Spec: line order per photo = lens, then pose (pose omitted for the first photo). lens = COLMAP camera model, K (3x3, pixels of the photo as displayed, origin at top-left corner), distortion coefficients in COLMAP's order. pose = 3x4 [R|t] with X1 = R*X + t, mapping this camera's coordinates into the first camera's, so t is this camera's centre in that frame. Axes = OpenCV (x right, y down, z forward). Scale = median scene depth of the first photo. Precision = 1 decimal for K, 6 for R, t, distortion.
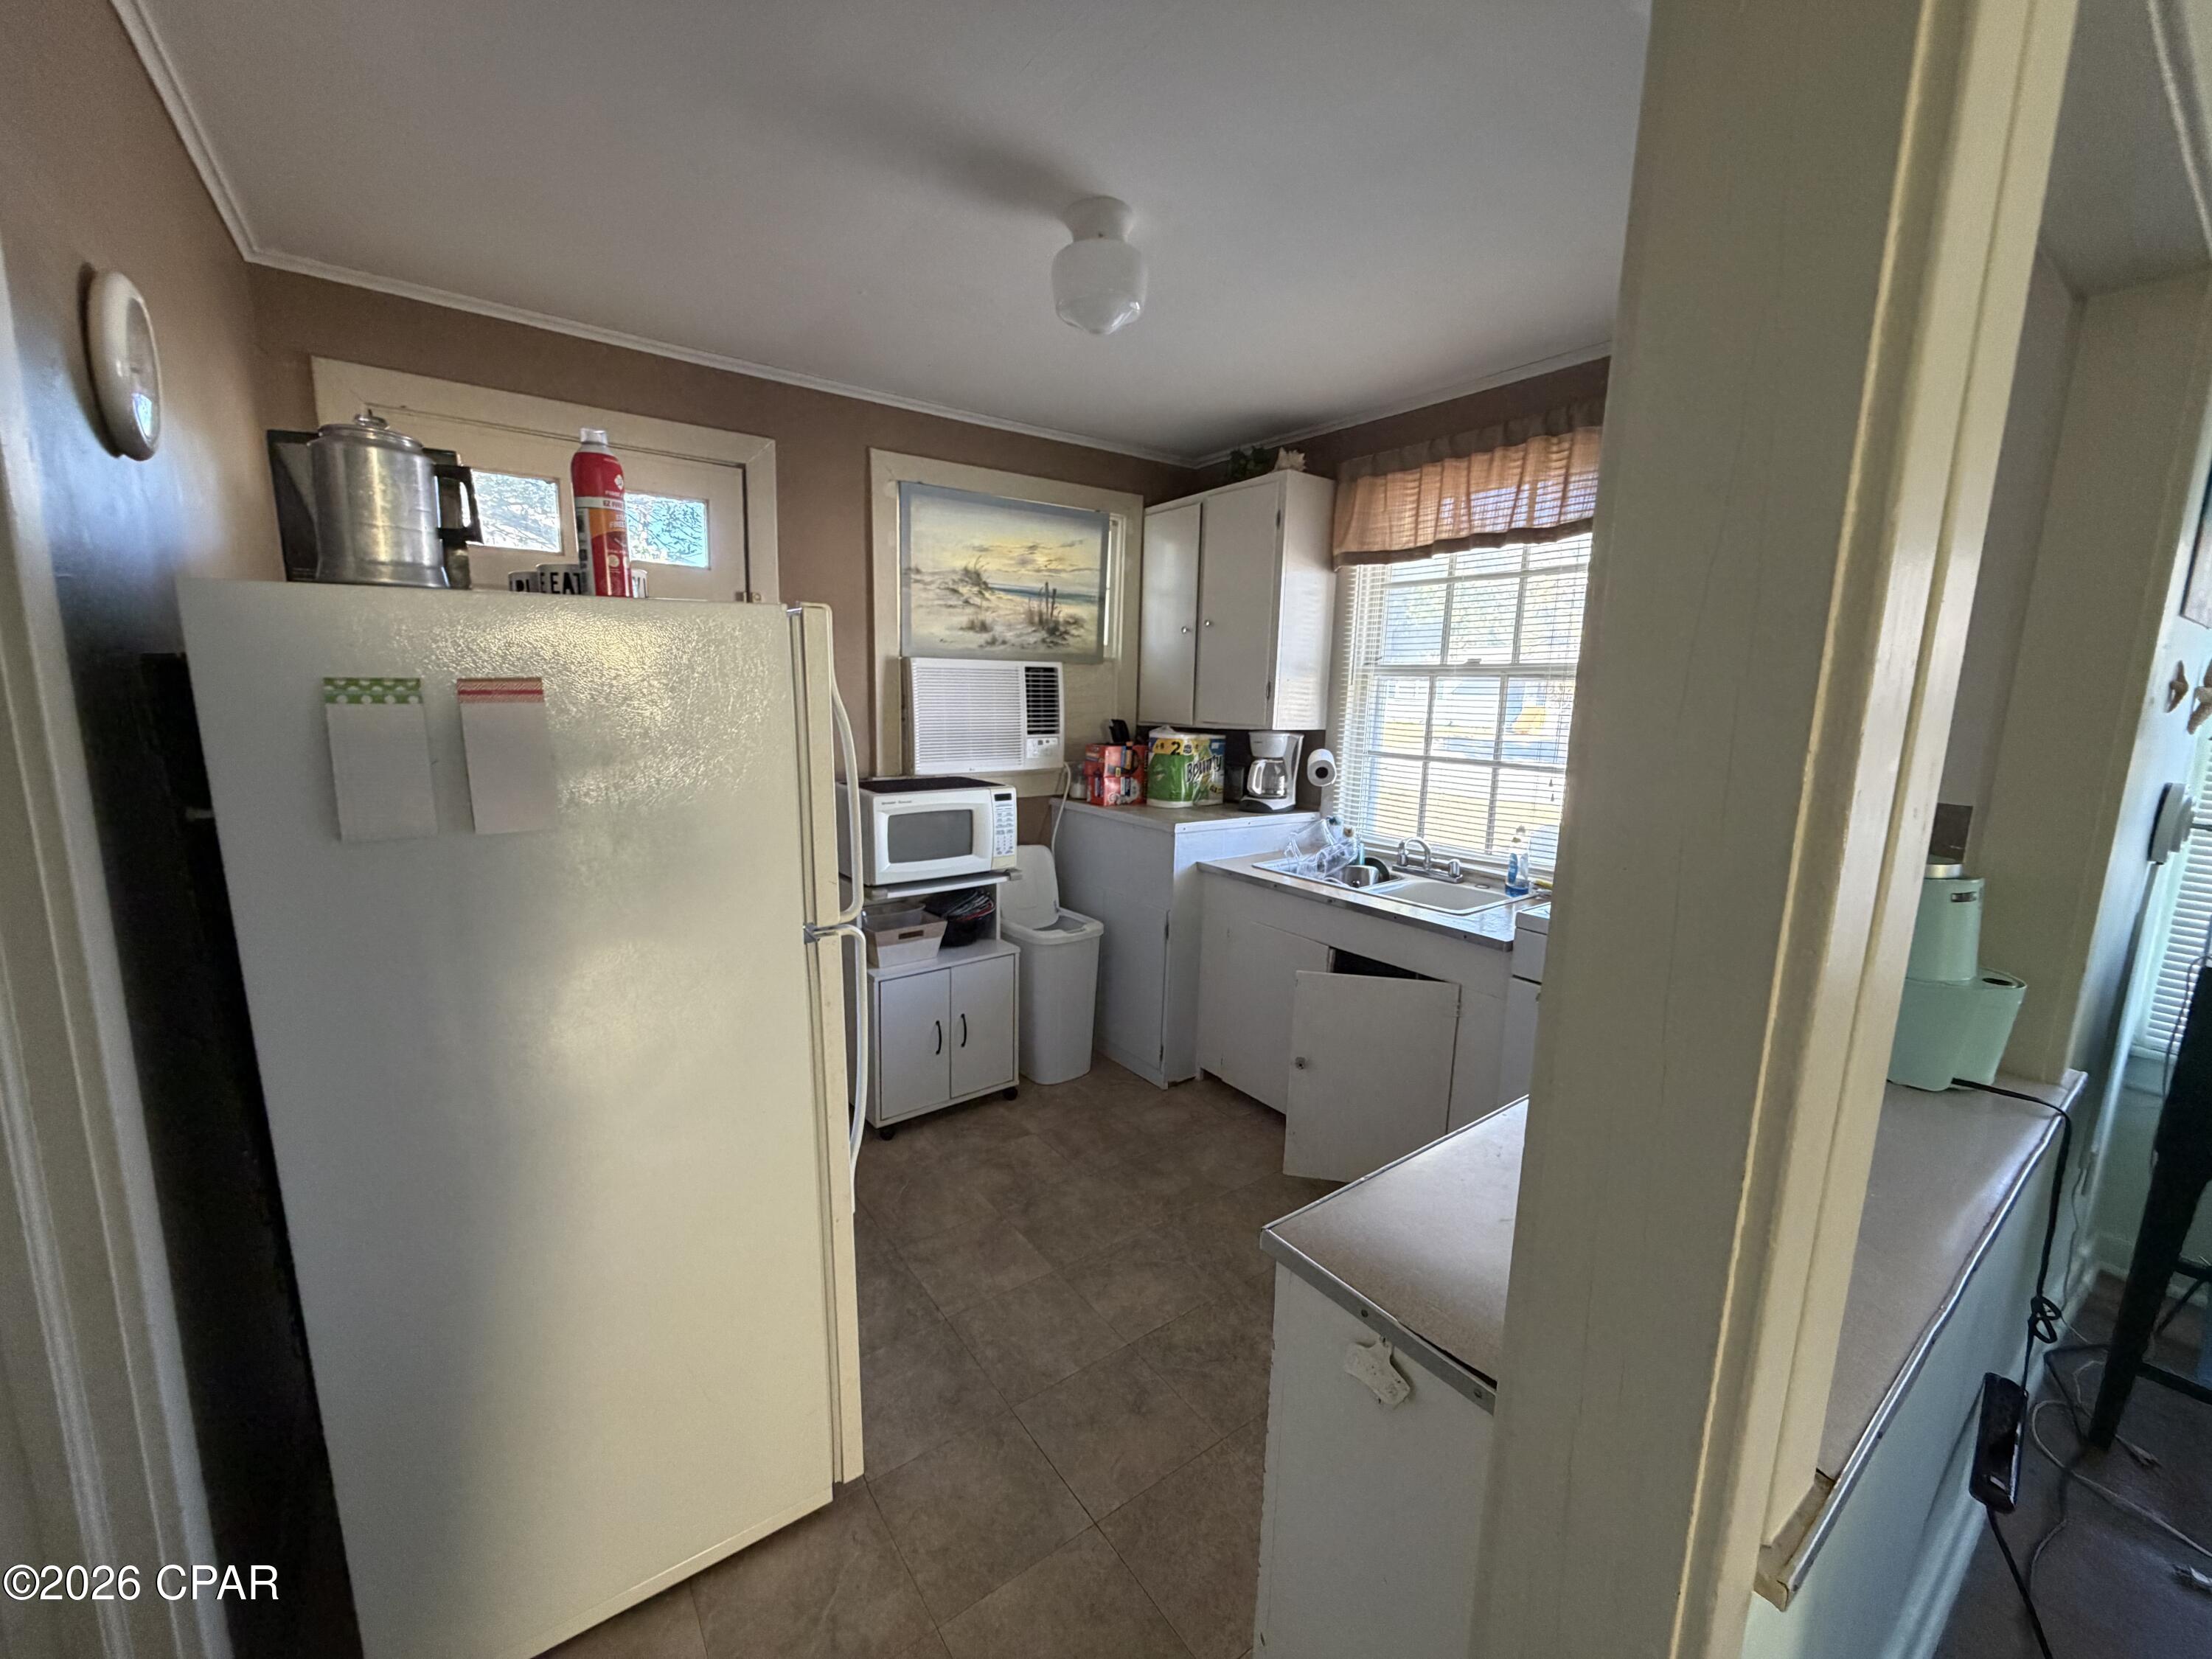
lens RADIAL K [[876.8, 0, 1096.1], [0, 876.8, 830.4], [0, 0, 1]] dist [0.000994, 0.000567]
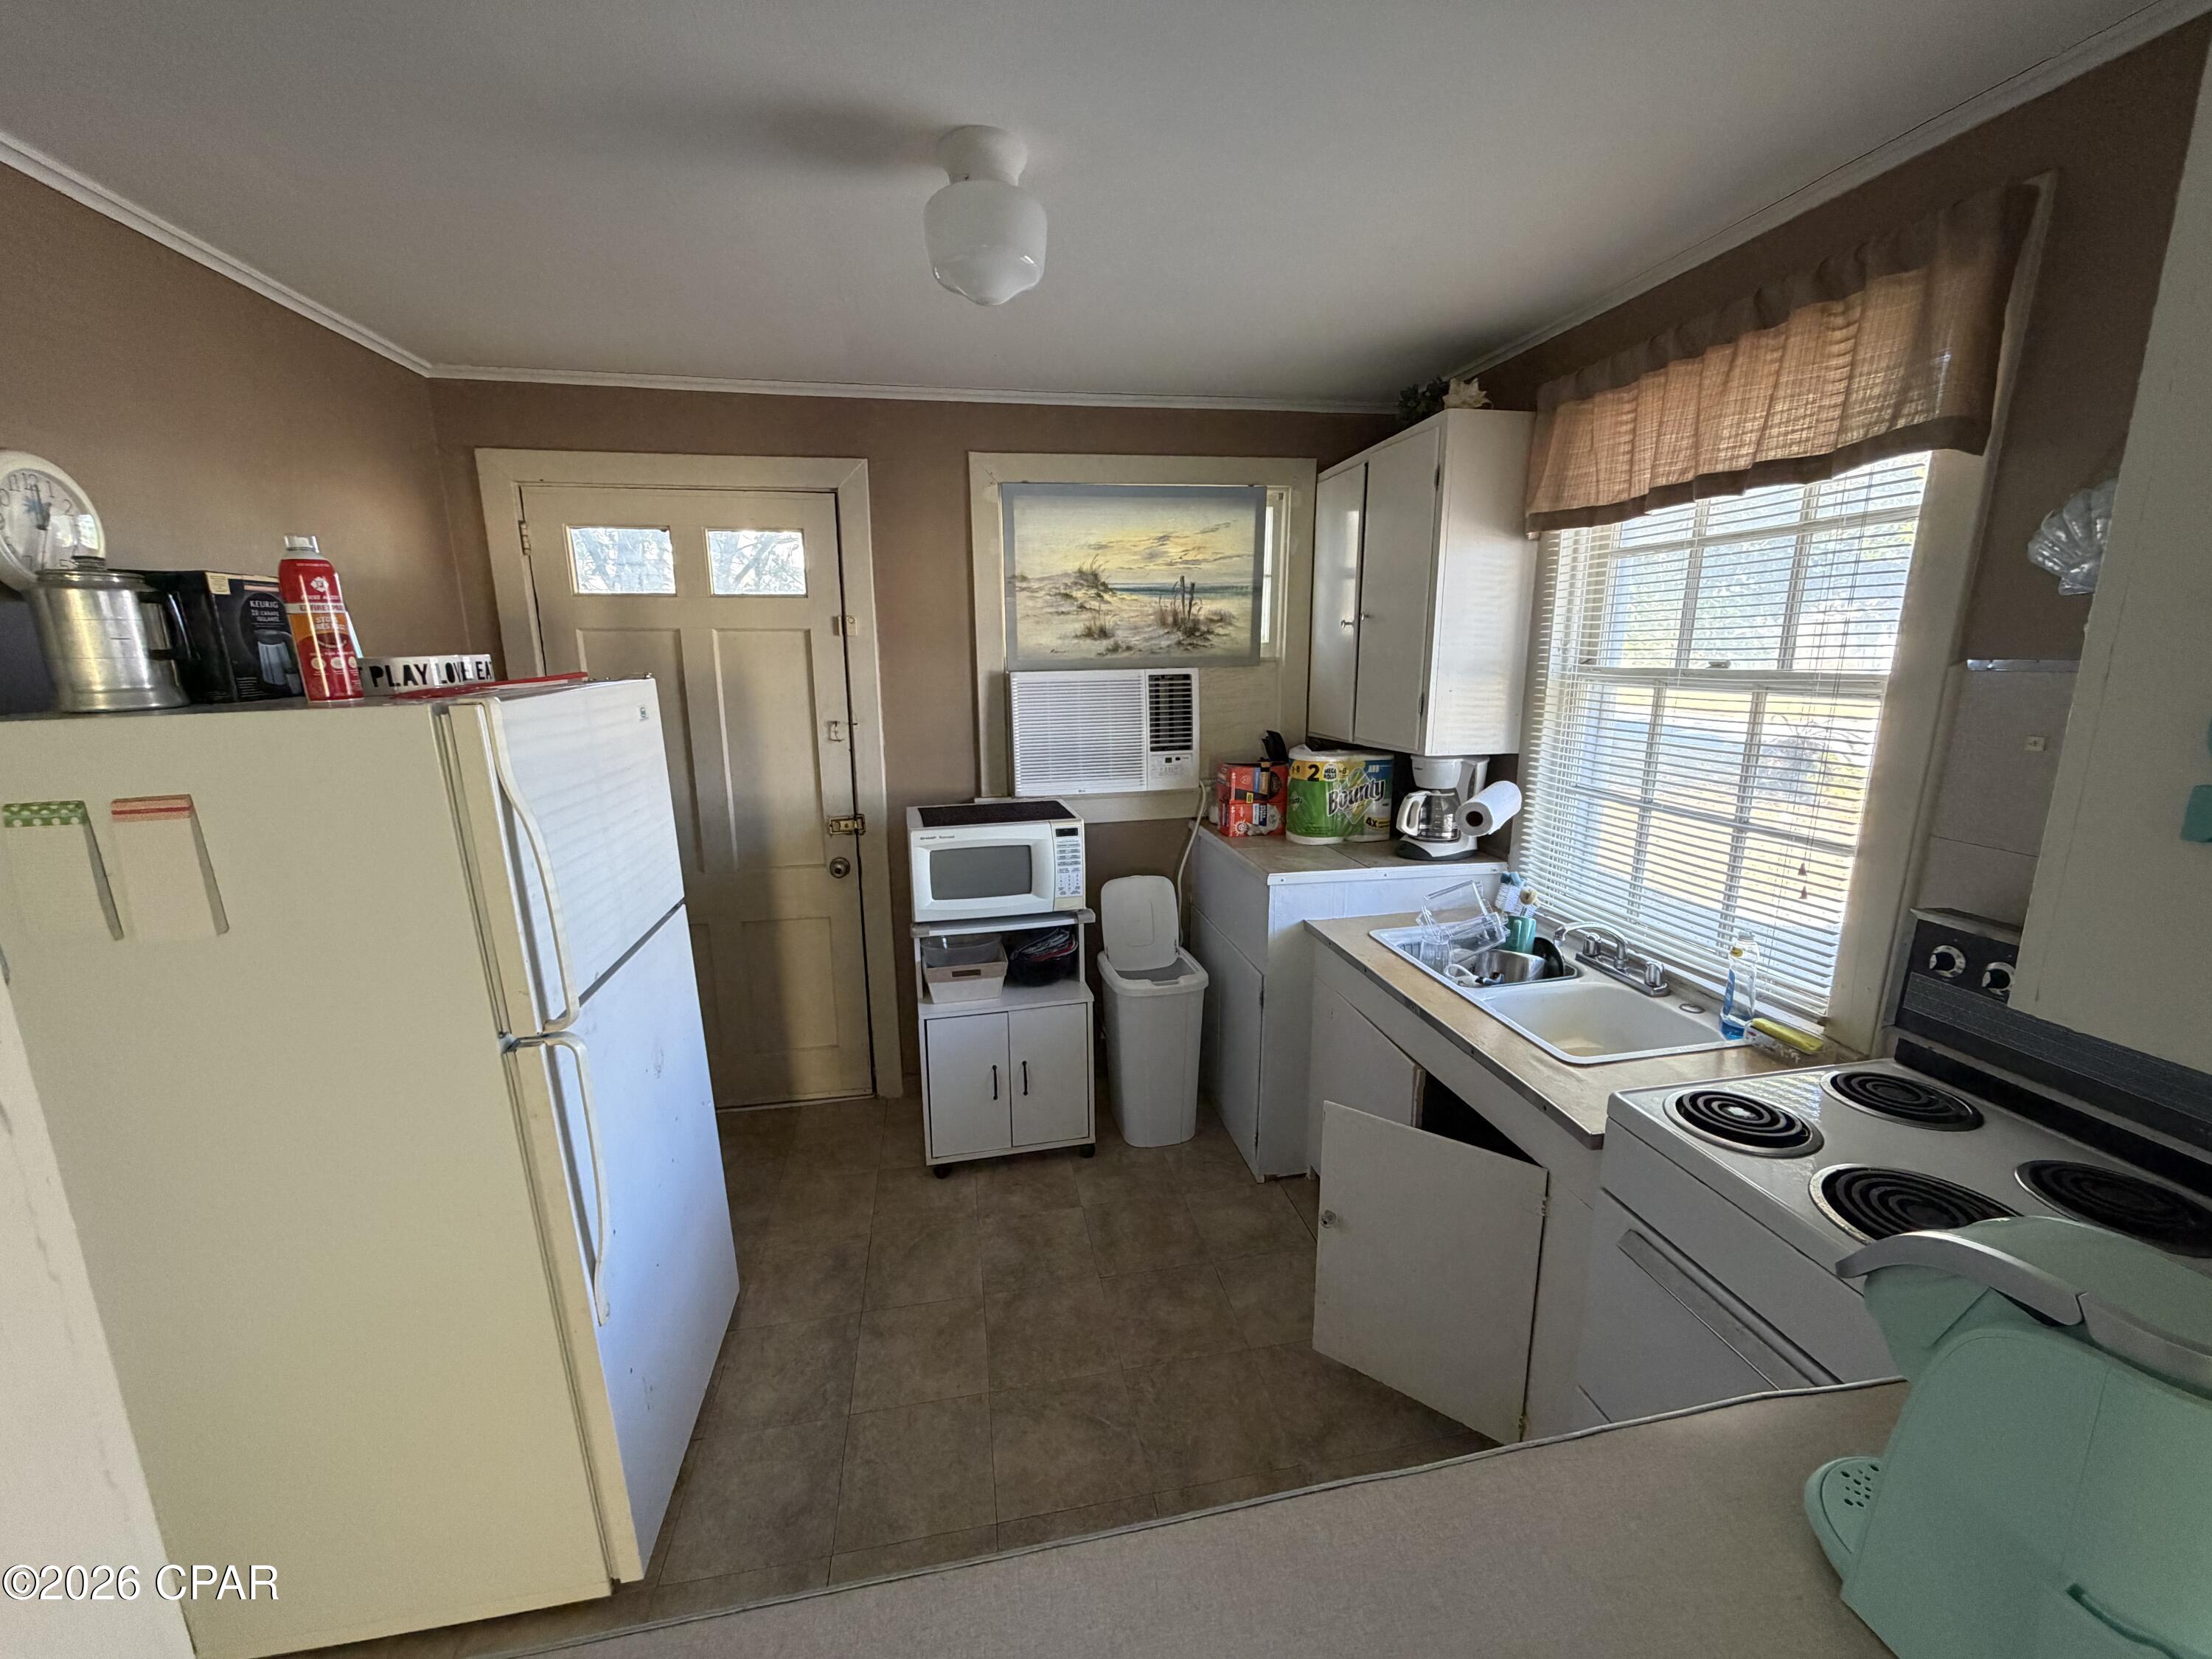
lens RADIAL K [[876.8, 0, 1097.7], [0, 876.8, 832.2], [0, 0, 1]] dist [0.000994, 0.000567]
pose [[0.902769, 0.058367, -0.426148, 0.288137], [-0.038403, 0.997731, 0.055298, -0.084040], [0.428408, -0.033556, 0.902962, 0.191558]]
